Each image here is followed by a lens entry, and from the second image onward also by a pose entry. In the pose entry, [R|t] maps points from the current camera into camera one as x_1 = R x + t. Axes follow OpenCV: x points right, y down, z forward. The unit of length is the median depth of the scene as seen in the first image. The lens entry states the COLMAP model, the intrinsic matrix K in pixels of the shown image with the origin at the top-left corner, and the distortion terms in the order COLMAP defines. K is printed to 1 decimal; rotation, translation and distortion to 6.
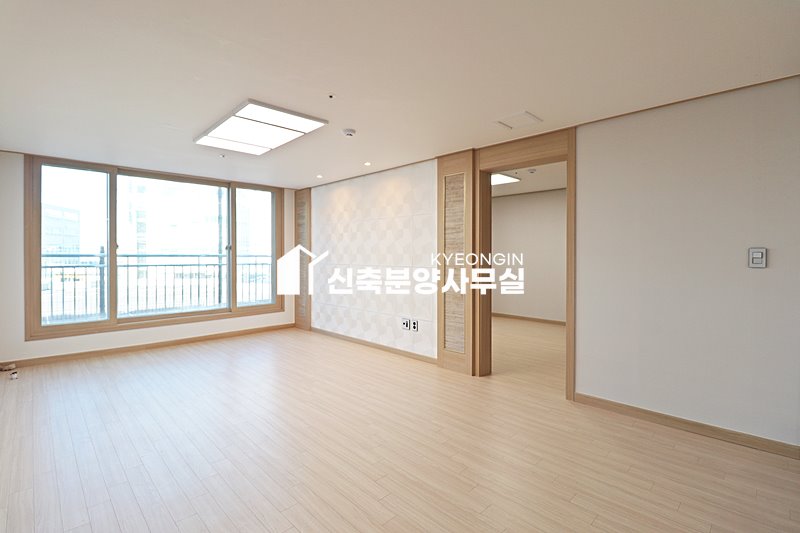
lens RADIAL K [[375.2, 0, 399.5], [0, 375.2, 257.5], [0, 0, 1]] dist [-0.000486, -0.013643]
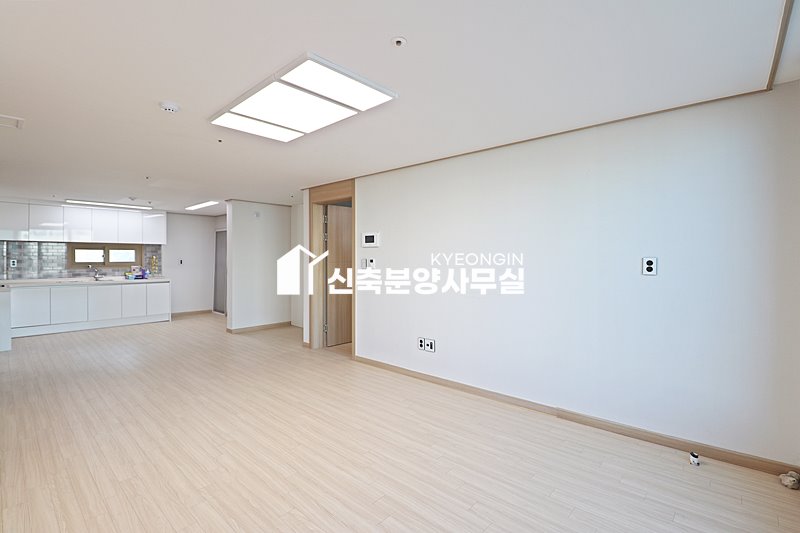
lens RADIAL K [[367.8, 0, 400.1], [0, 367.8, 257.7], [0, 0, 1]] dist [-0.001158, -0.012769]
pose [[-0.998248, -0.001395, -0.059160, -0.461818], [-0.001747, 0.999981, 0.005906, -0.027426], [0.059151, 0.005999, -0.998231, 1.470665]]
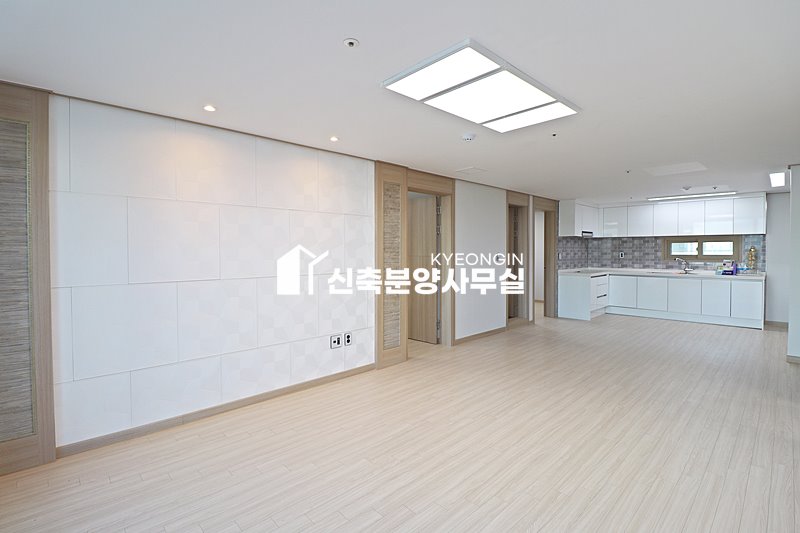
lens RADIAL K [[375.2, 0, 399.5], [0, 375.2, 257.5], [0, 0, 1]] dist [-0.000486, -0.013643]
pose [[0.016374, -0.018408, 0.999696, -0.943631], [0.010591, 0.999778, 0.018236, -0.028965], [-0.999810, 0.010290, 0.016565, 0.970078]]
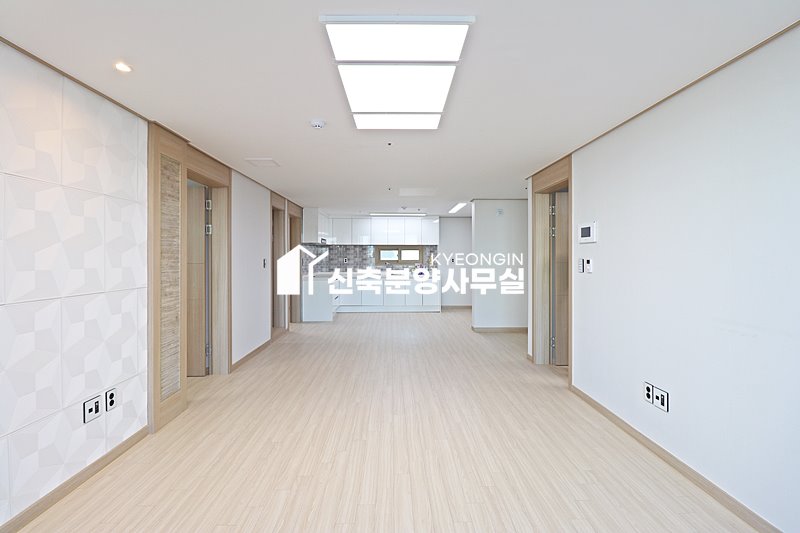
lens RADIAL K [[367.8, 0, 400.1], [0, 367.8, 257.7], [0, 0, 1]] dist [-0.001158, -0.012769]
pose [[-0.726181, -0.003349, 0.687496, -0.702068], [0.004740, 0.999940, 0.009877, -0.030119], [-0.687488, 0.010431, -0.726121, 1.230044]]
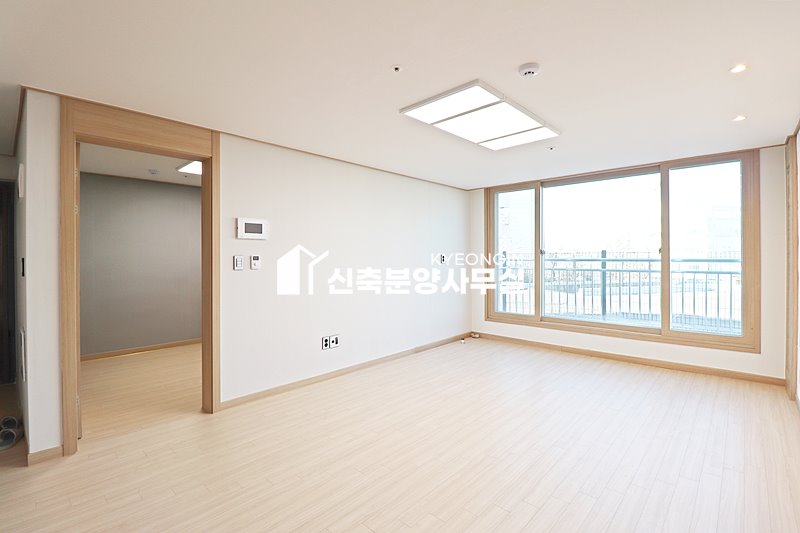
lens RADIAL K [[367.8, 0, 400.1], [0, 367.8, 257.7], [0, 0, 1]] dist [-0.001158, -0.012769]
pose [[0.035218, -0.000309, -0.999380, 0.397213], [-0.003242, 0.999995, -0.000423, -0.012442], [0.999374, 0.003255, 0.035217, 0.633456]]
